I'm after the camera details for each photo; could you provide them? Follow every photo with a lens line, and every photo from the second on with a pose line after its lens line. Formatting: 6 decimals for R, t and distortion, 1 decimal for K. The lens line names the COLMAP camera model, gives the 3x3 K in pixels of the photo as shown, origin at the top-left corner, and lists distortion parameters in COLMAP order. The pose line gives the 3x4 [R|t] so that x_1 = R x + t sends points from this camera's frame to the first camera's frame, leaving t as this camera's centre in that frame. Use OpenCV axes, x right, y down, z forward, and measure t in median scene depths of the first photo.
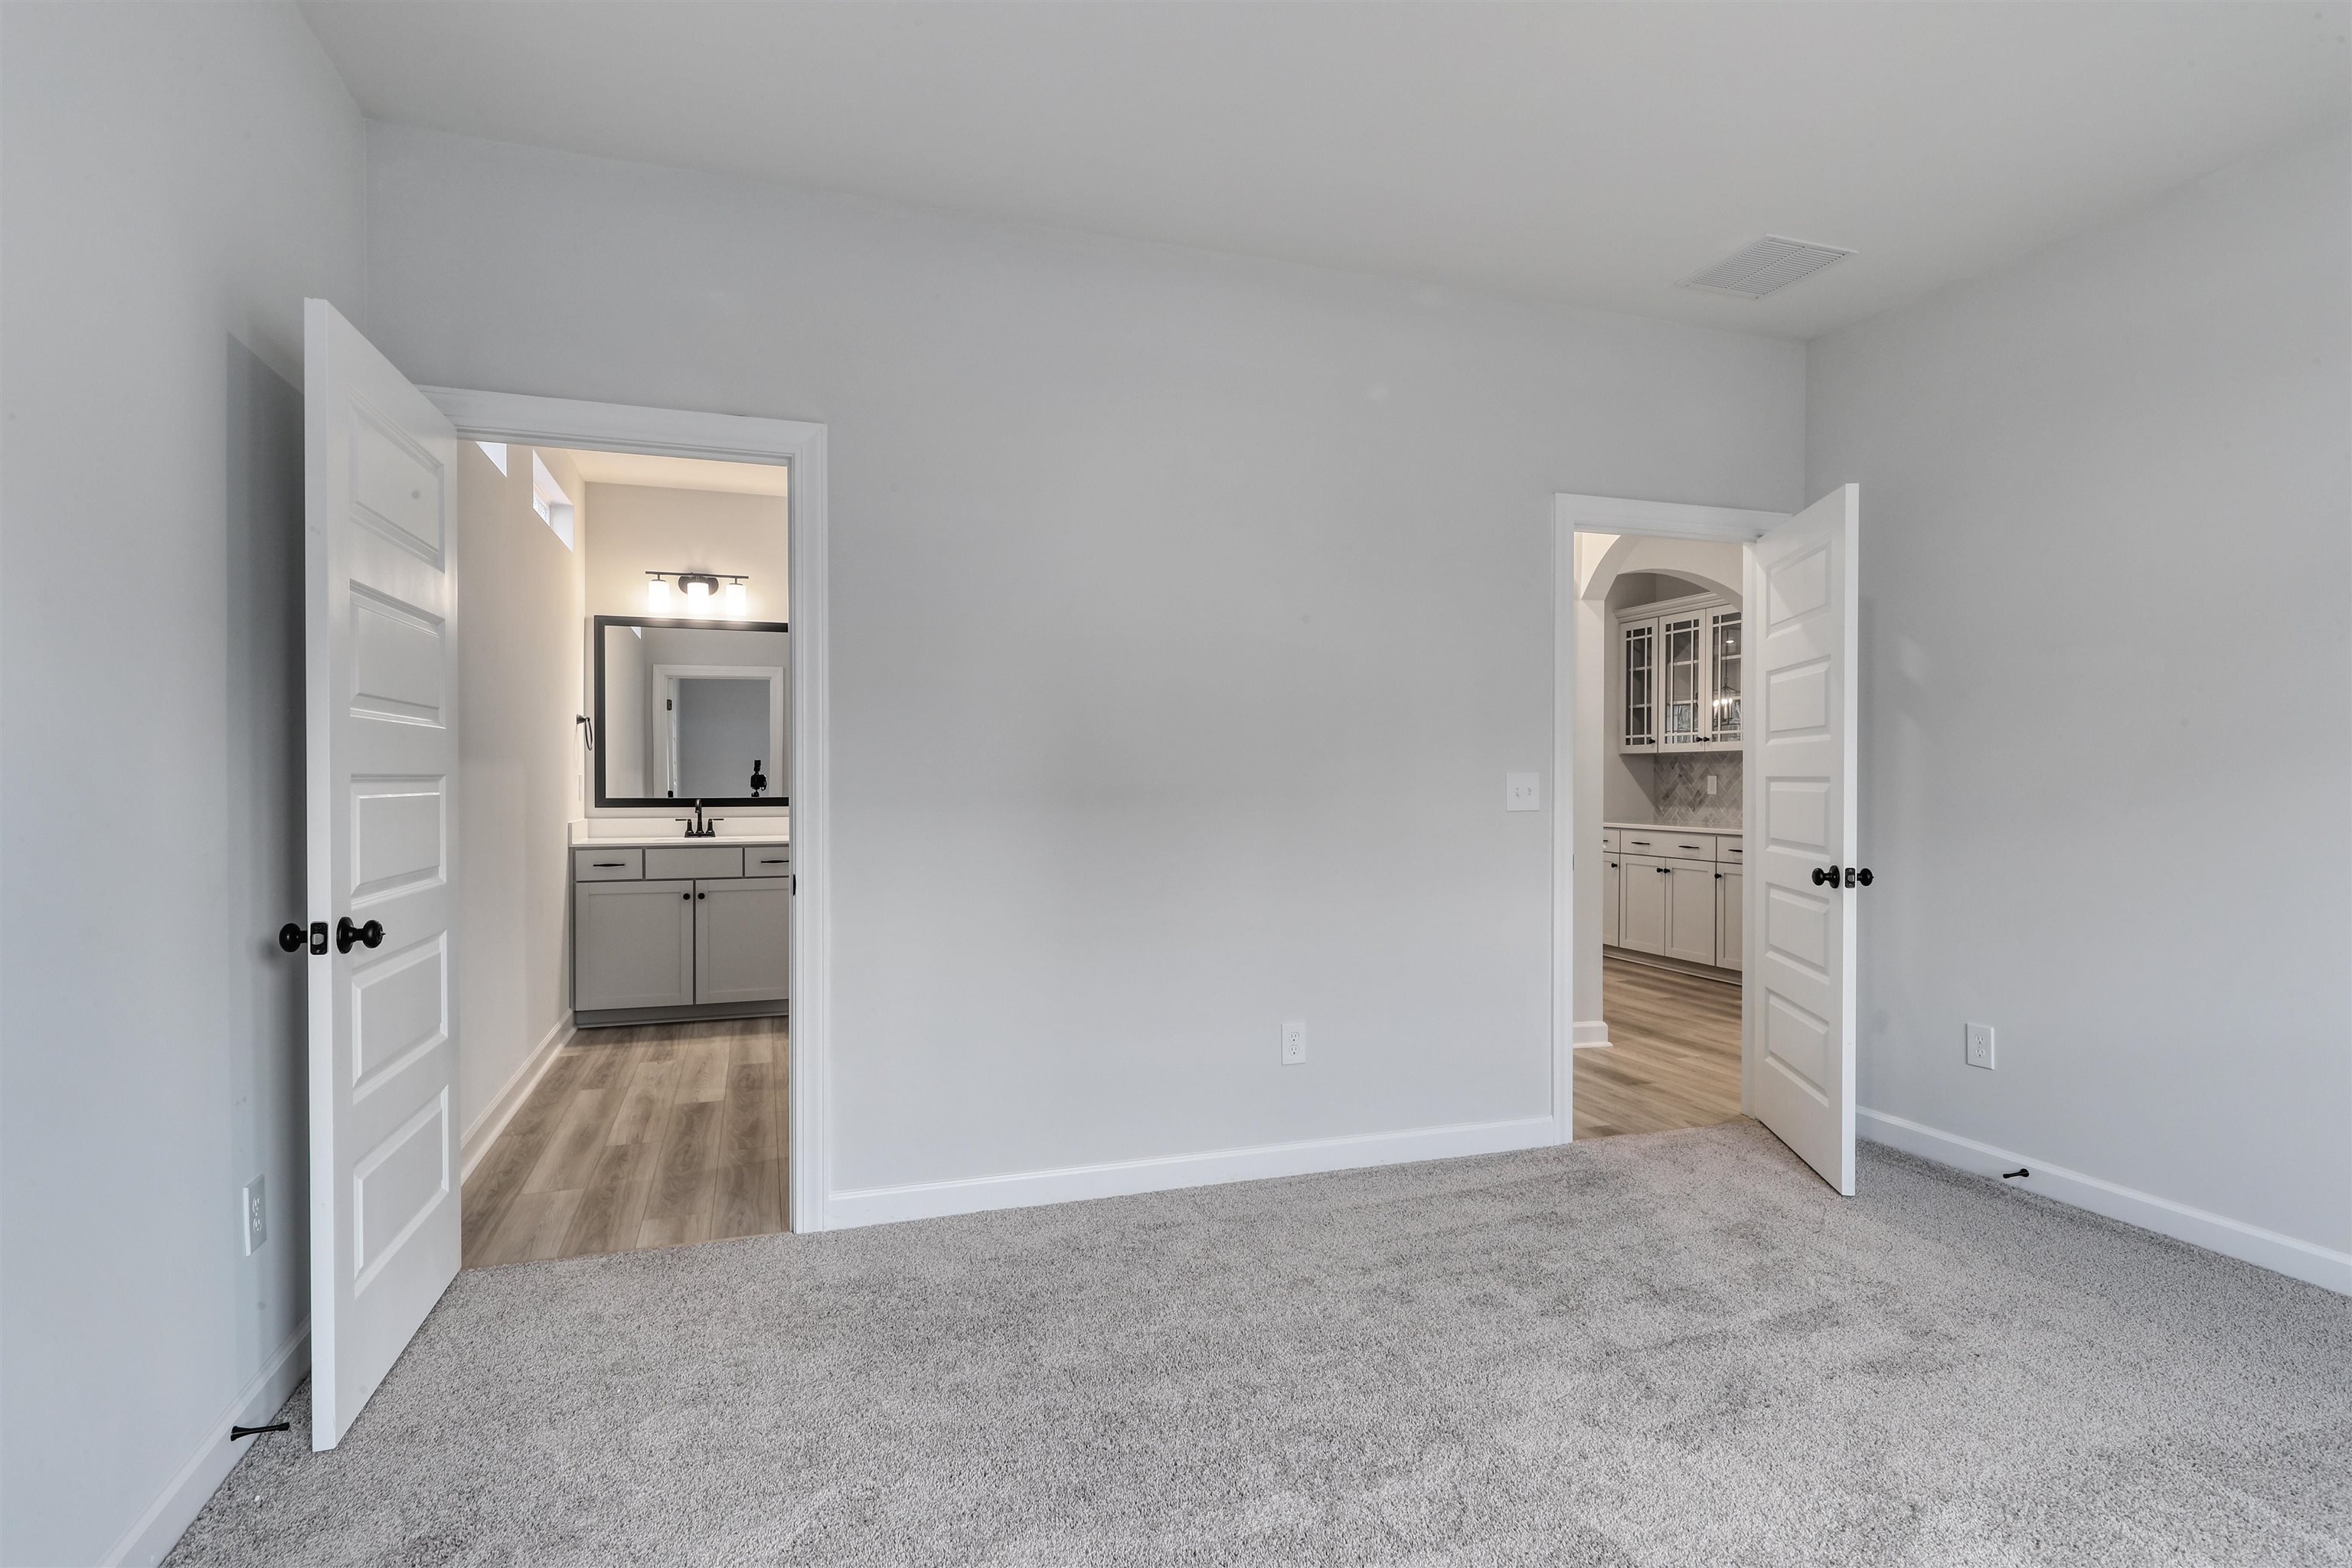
lens RADIAL K [[1187.6, 0, 1170.4], [0, 1187.6, 779.5], [0, 0, 1]] dist [0.000861, -0.000569]
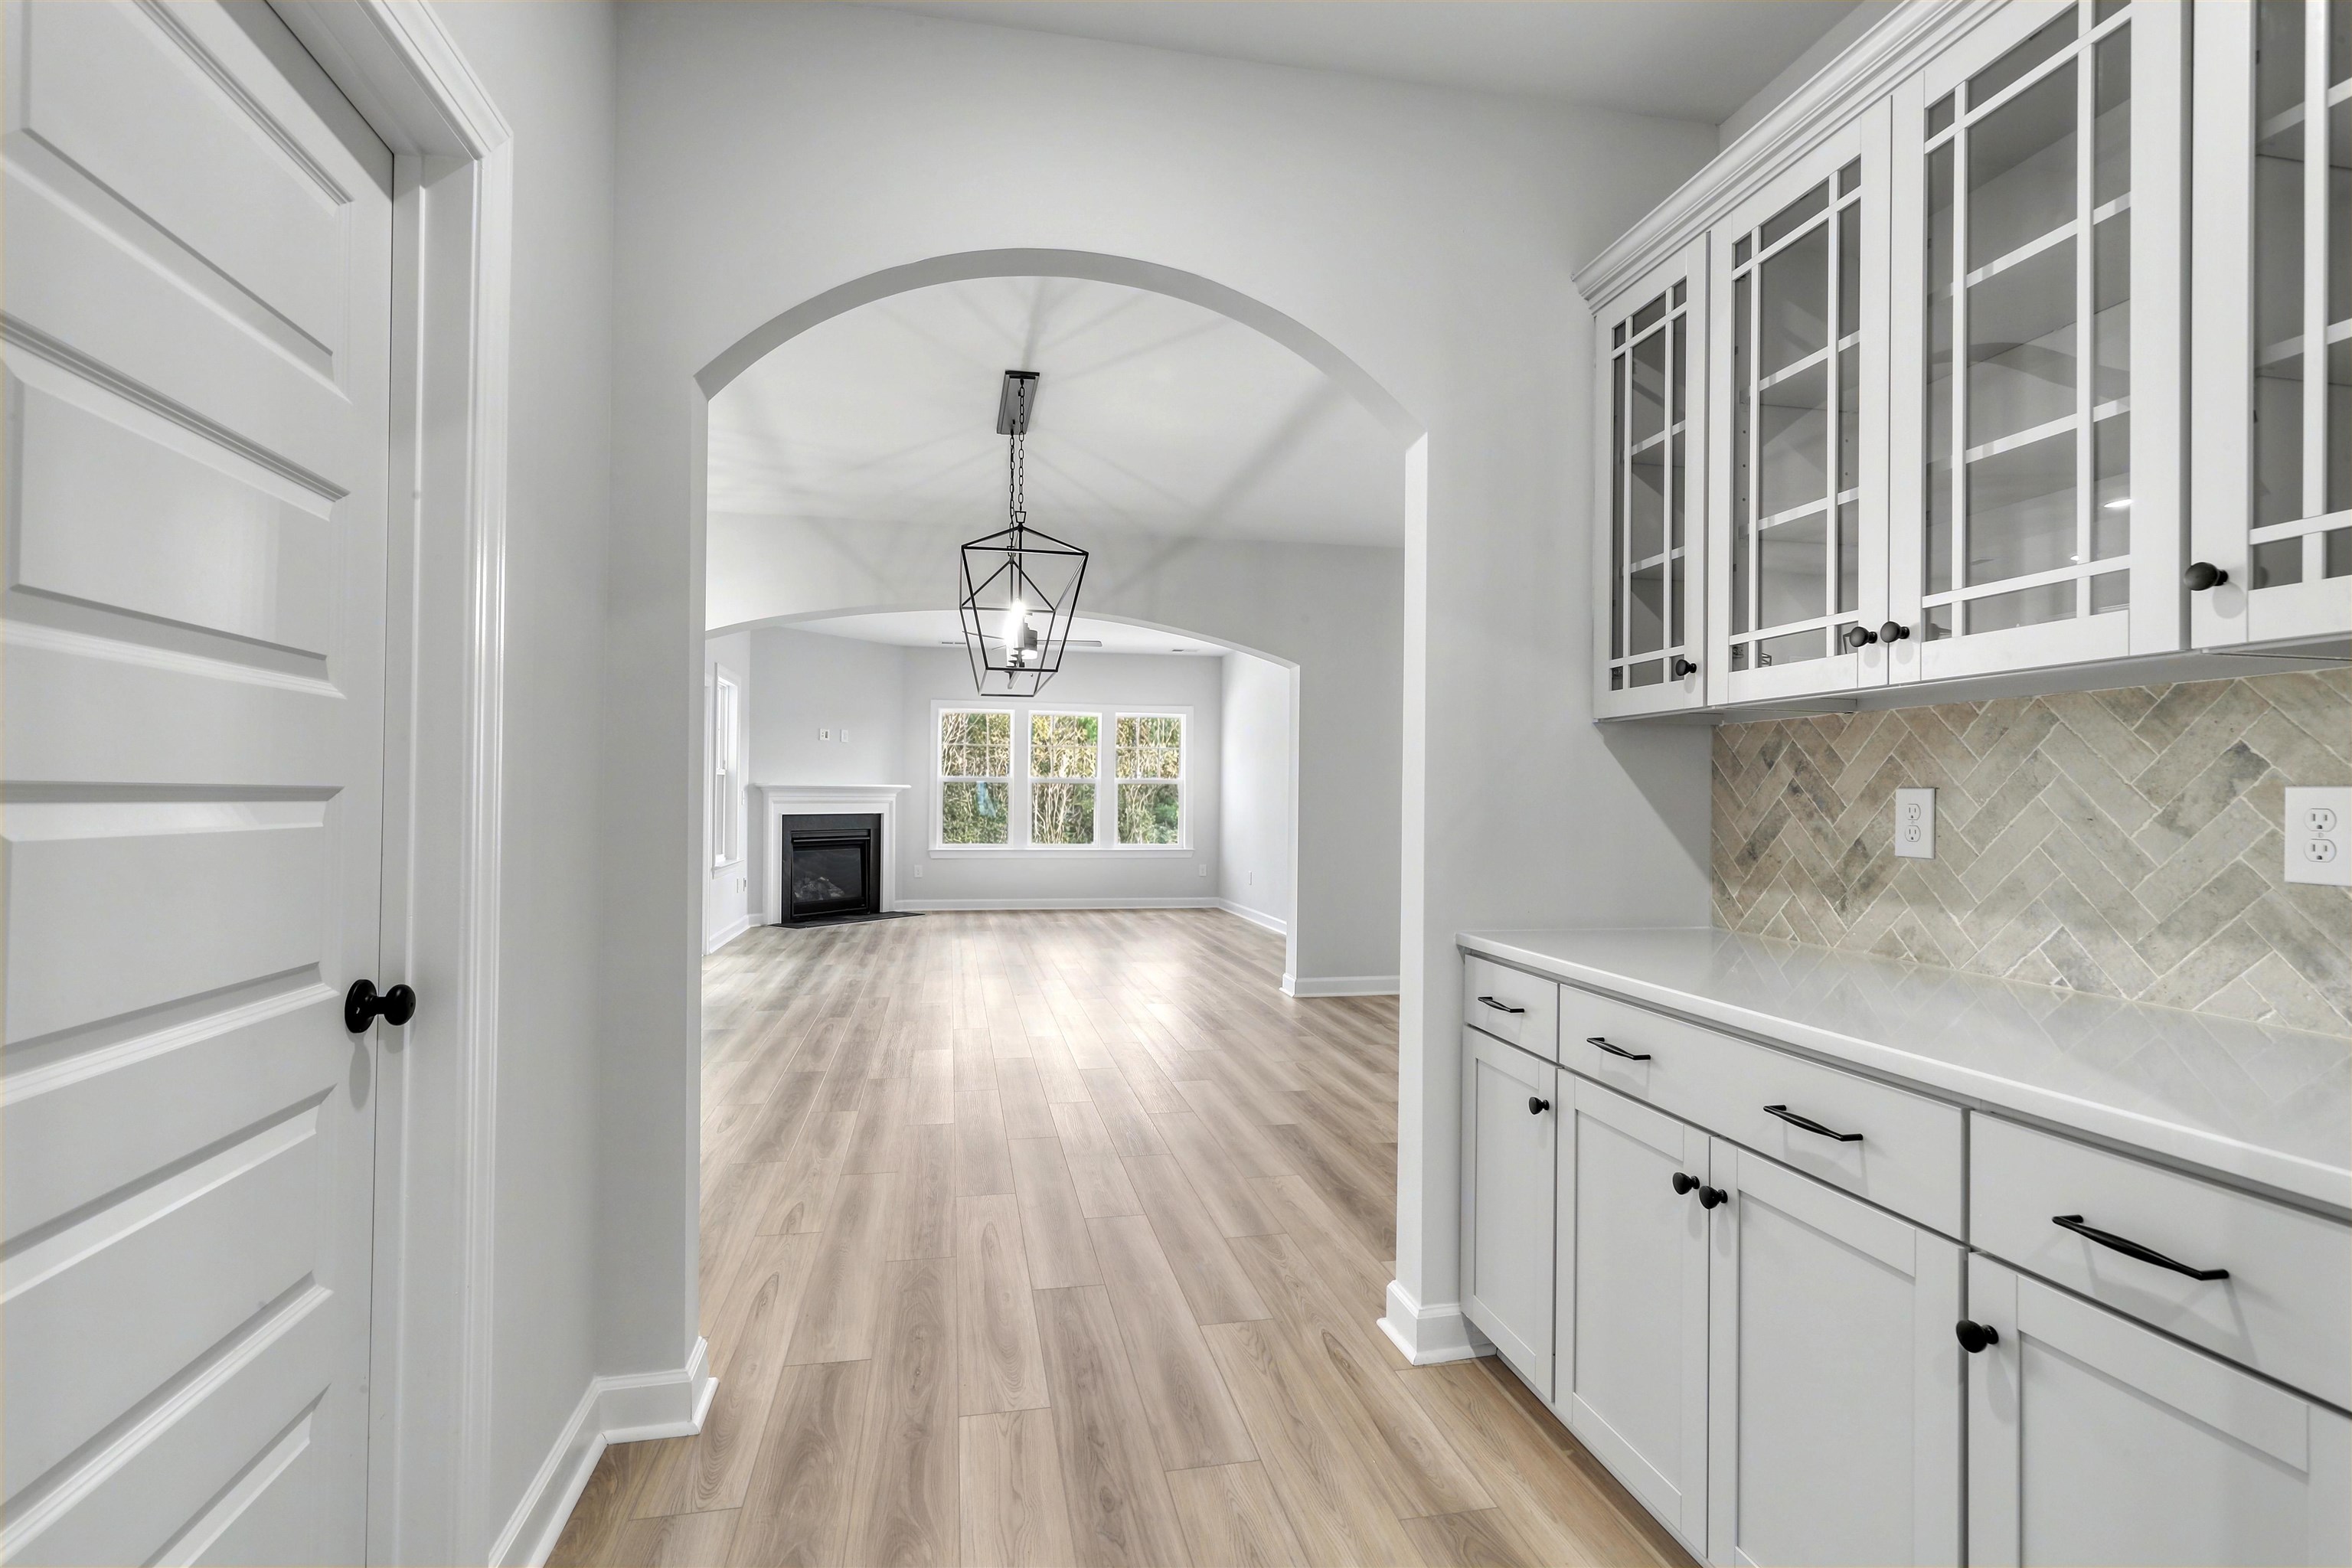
lens RADIAL K [[1112.3, 0, 1169.7], [0, 1112.3, 776.7], [0, 0, 1]] dist [0.003903, 0.000585]
pose [[0.990826, 0.006969, -0.134965, 0.322216], [-0.009546, 0.999784, -0.018458, 0.000345], [0.134807, 0.019577, 0.990678, 0.725444]]
